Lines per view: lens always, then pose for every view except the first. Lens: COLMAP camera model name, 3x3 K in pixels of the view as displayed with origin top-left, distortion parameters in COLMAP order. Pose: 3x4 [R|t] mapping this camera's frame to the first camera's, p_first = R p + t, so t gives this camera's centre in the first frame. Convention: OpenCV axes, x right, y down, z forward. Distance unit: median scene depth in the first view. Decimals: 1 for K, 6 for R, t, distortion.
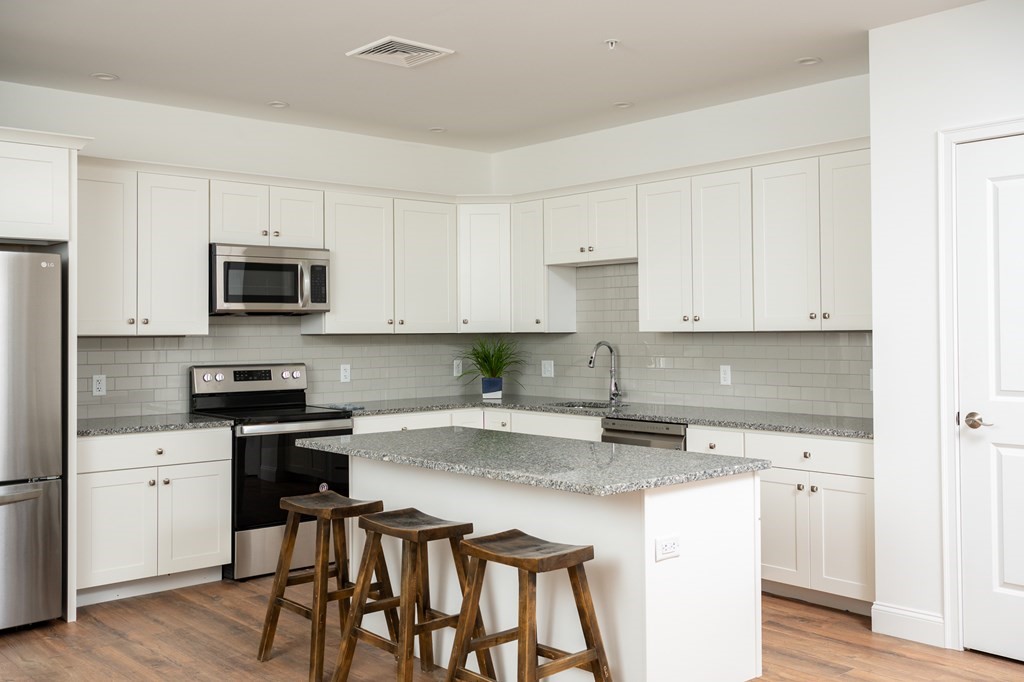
lens RADIAL K [[979.0, 0, 514.9], [0, 979.0, 331.0], [0, 0, 1]] dist [0.013961, 0.000000]
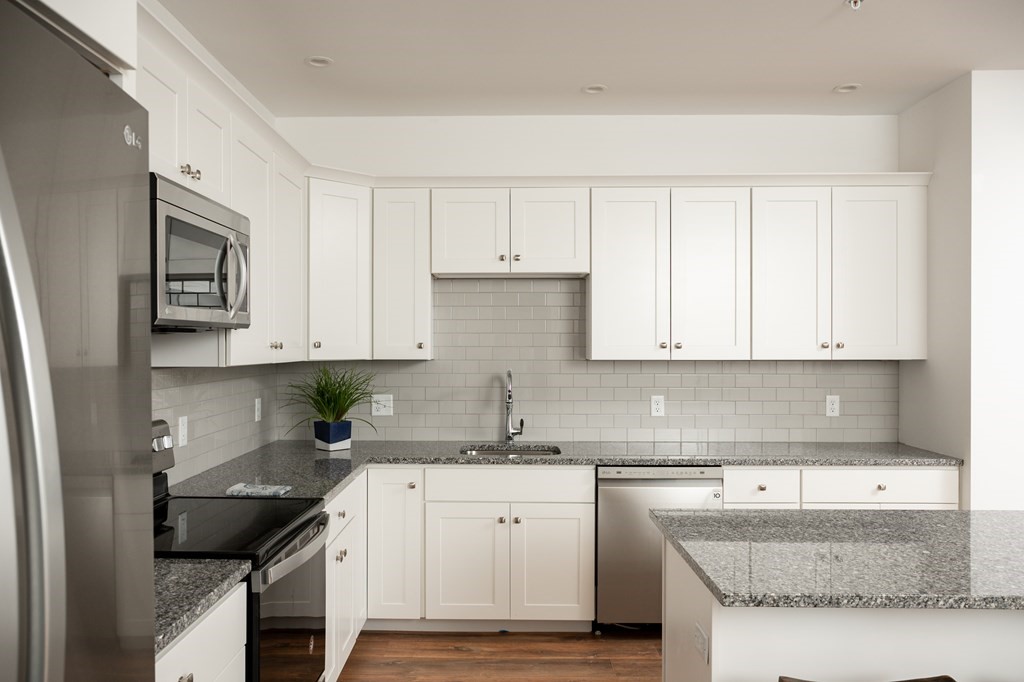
lens RADIAL K [[788.0, 0, 507.9], [0, 788.0, 342.6], [0, 0, 1]] dist [-0.006768, 0.000577]
pose [[0.682873, 0.008798, 0.730484, -0.427665], [-0.004436, 0.999959, -0.007897, -0.008387], [-0.730524, 0.002152, 0.682884, 0.588163]]
